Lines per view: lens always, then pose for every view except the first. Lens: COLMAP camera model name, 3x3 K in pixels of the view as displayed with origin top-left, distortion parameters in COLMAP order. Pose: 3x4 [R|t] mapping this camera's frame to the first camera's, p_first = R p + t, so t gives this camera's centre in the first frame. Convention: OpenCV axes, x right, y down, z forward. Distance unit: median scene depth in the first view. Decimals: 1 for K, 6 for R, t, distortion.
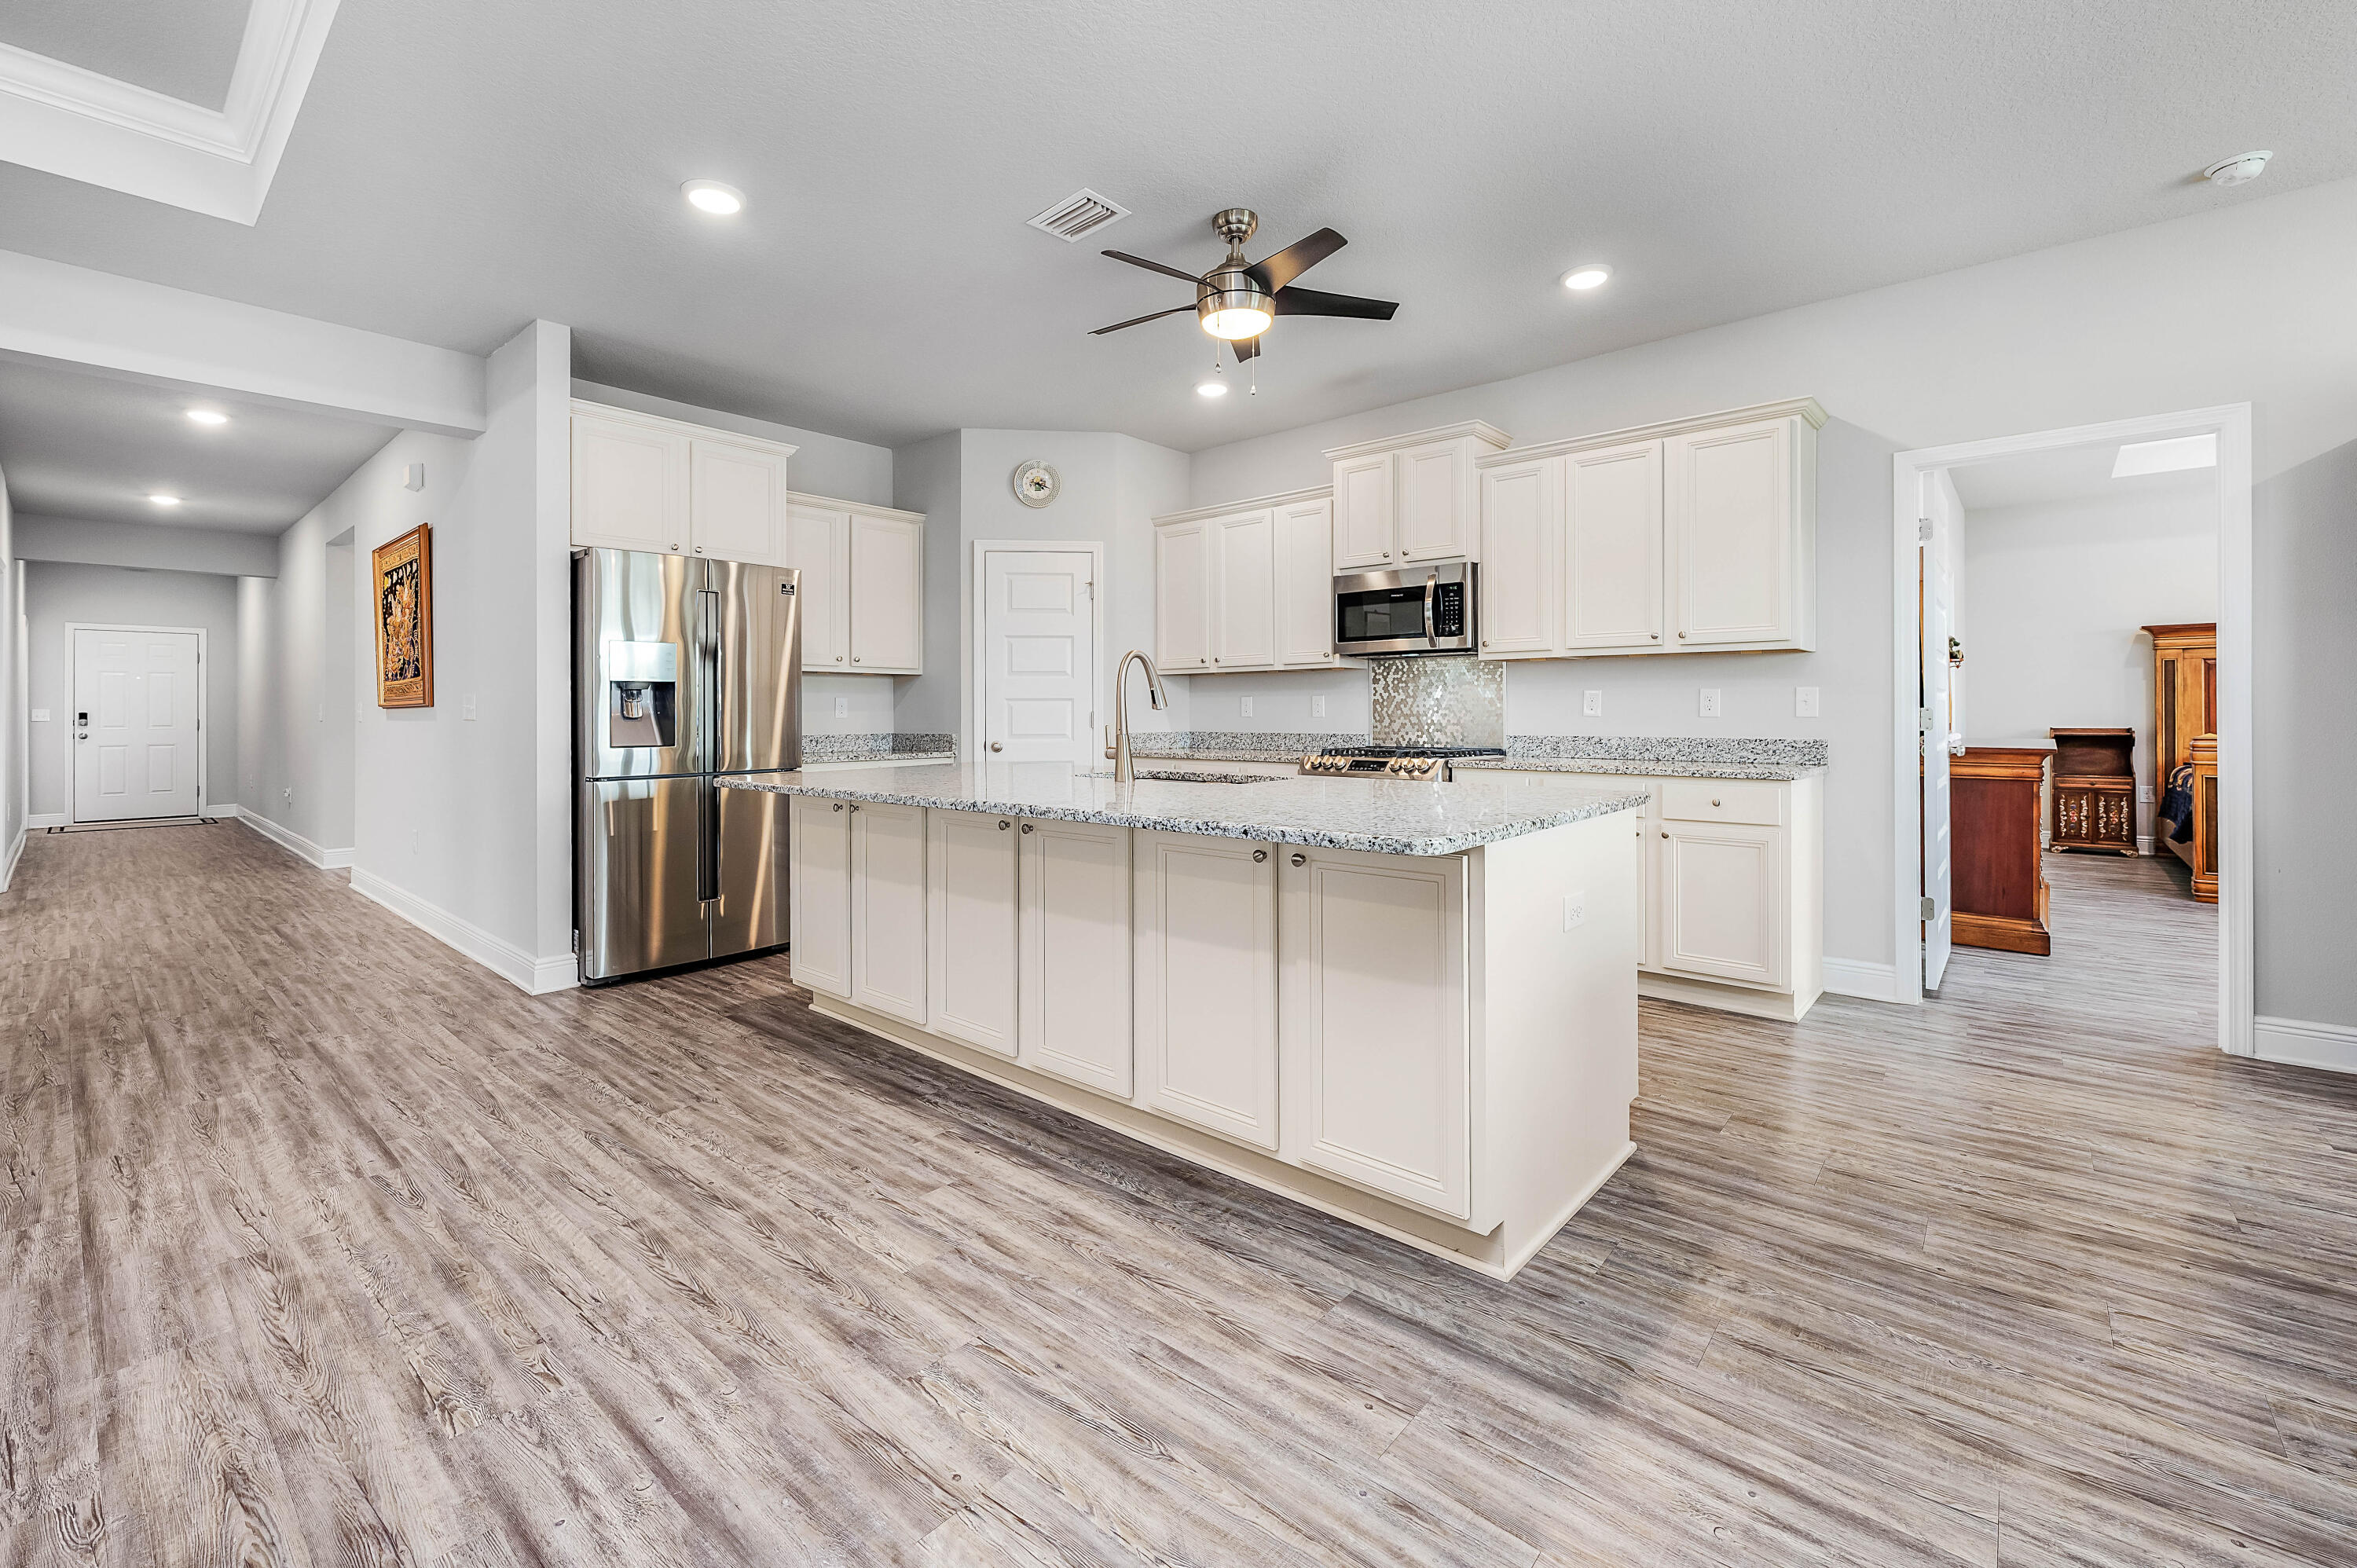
lens RADIAL K [[999.9, 0, 1168.9], [0, 999.9, 709.5], [0, 0, 1]] dist [0.000479, -0.000335]
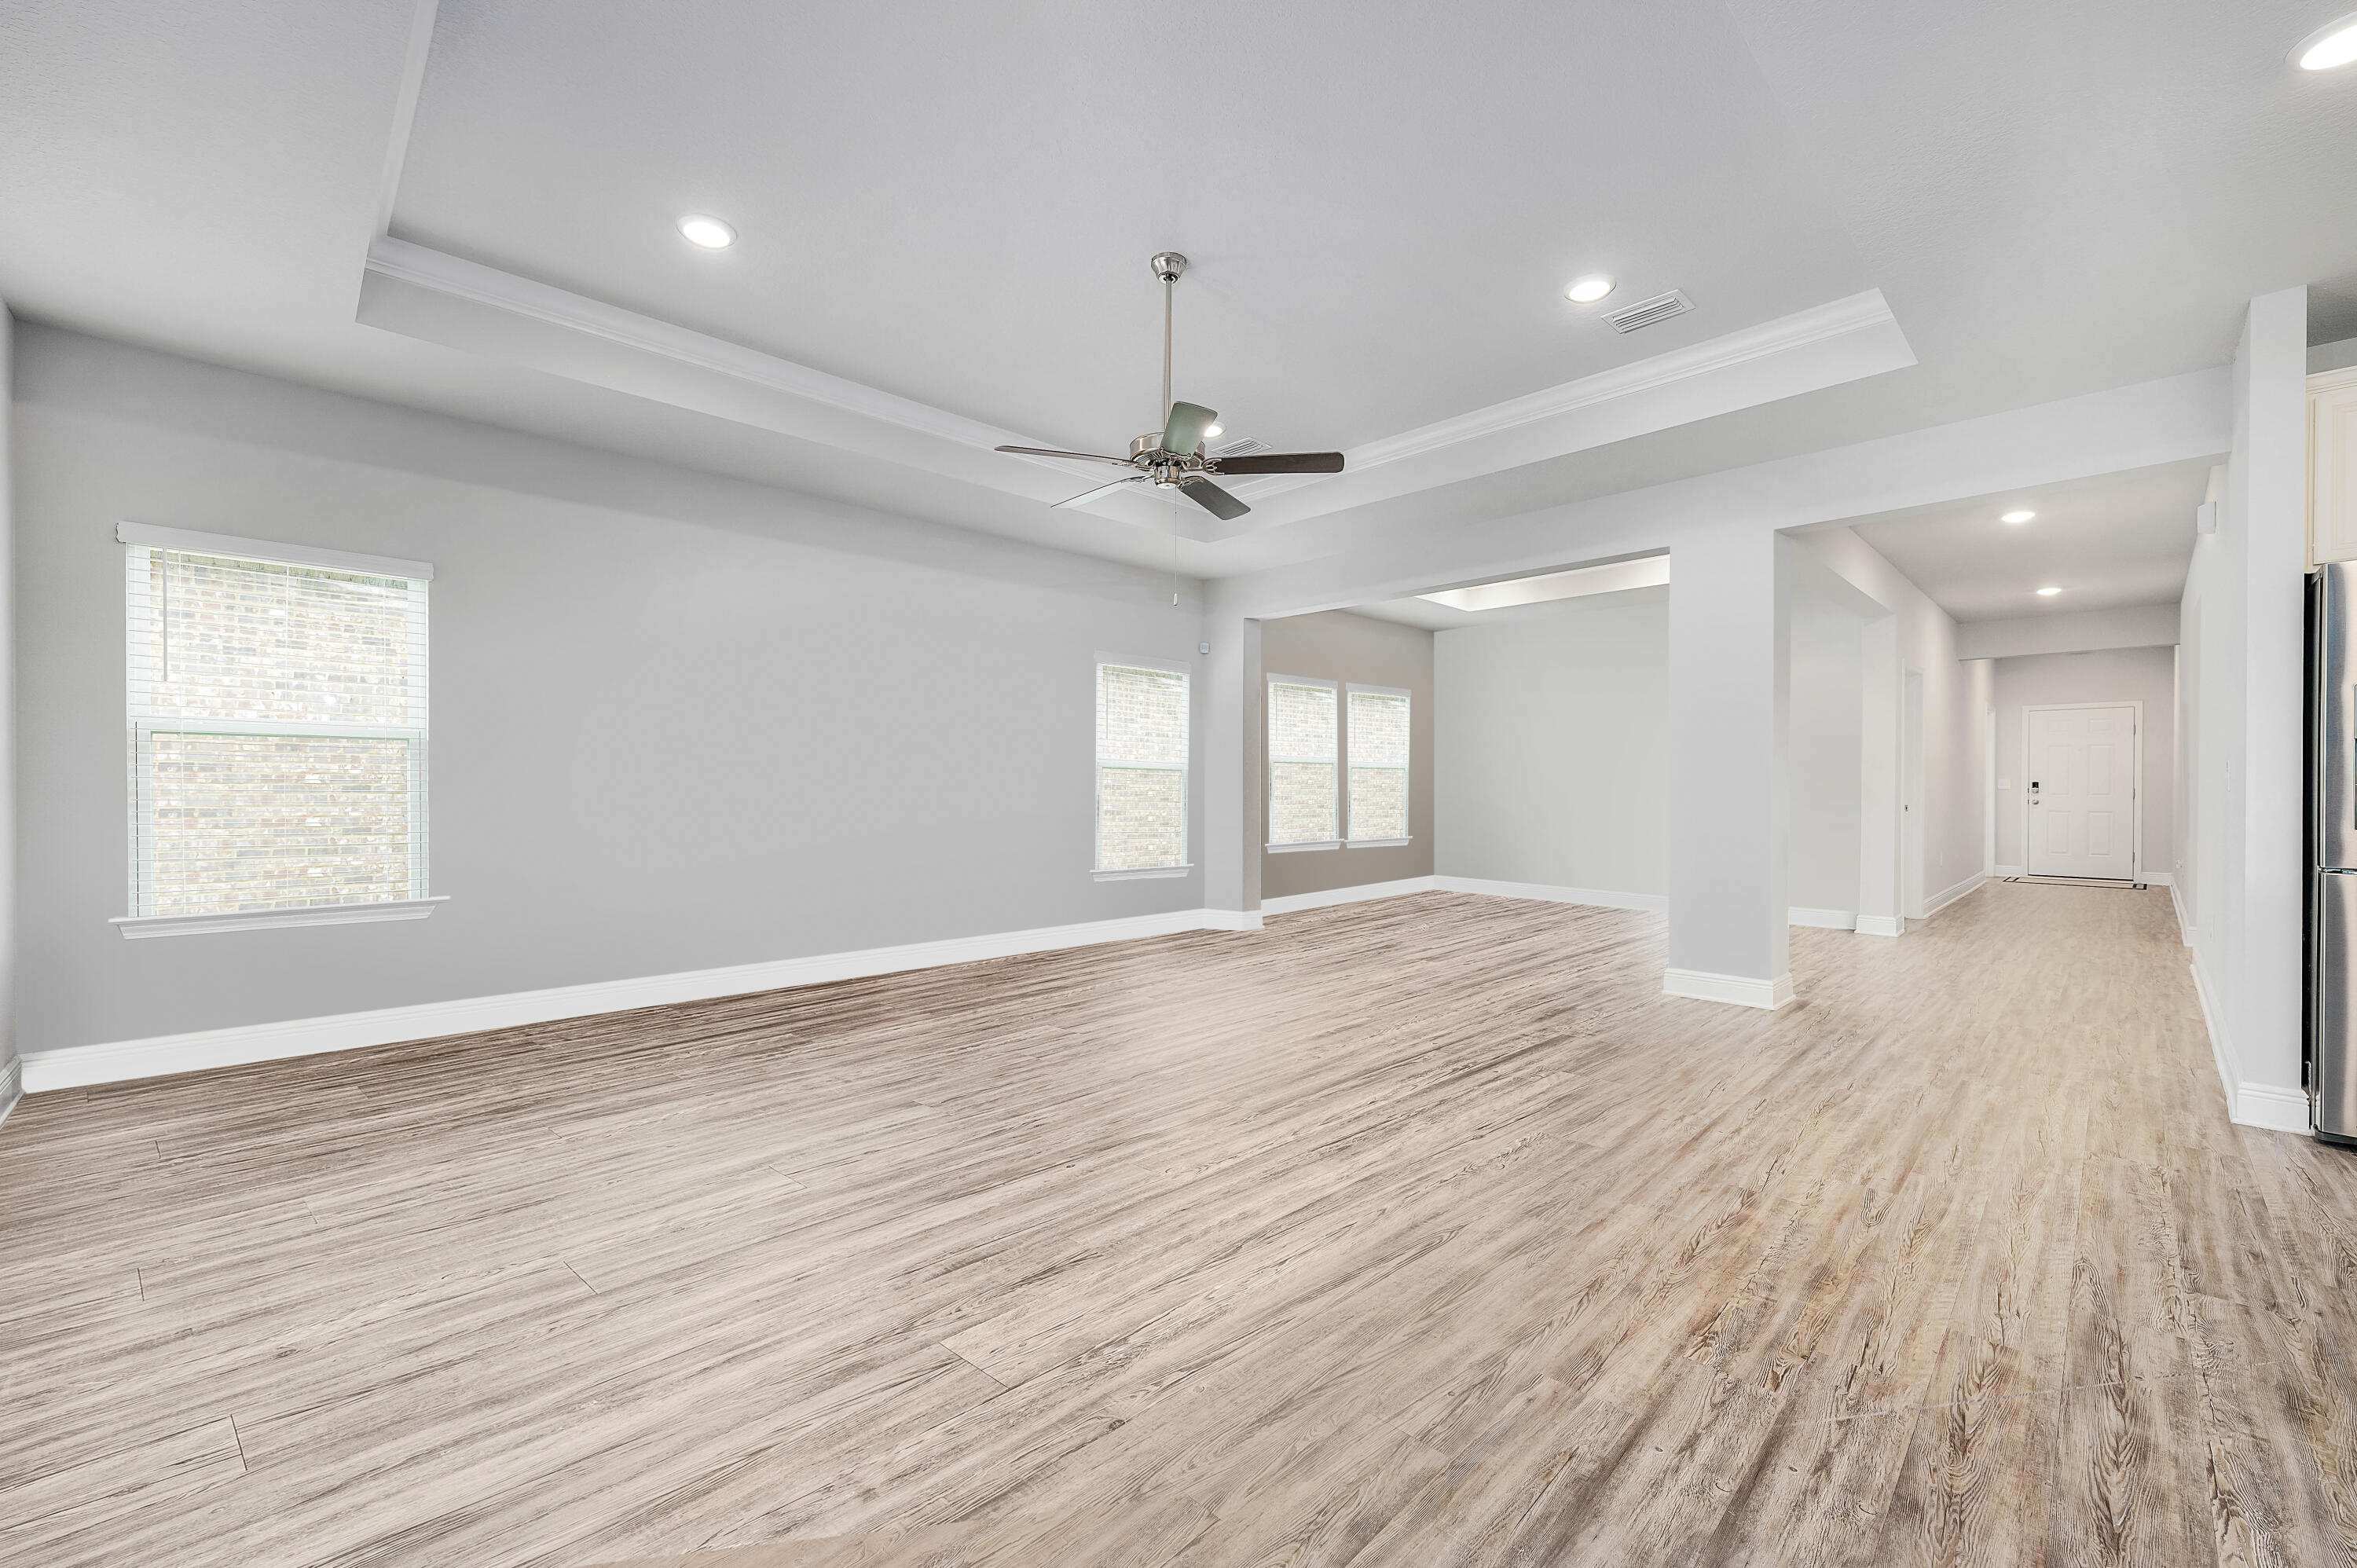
lens RADIAL K [[925.6, 0, 1162.0], [0, 925.6, 793.4], [0, 0, 1]] dist [0.001598, 0.000247]
pose [[-0.082384, 0.012102, -0.996527, 0.383046], [0.003581, 0.999923, 0.011848, 0.001045], [0.996594, -0.002593, -0.082422, 0.341863]]
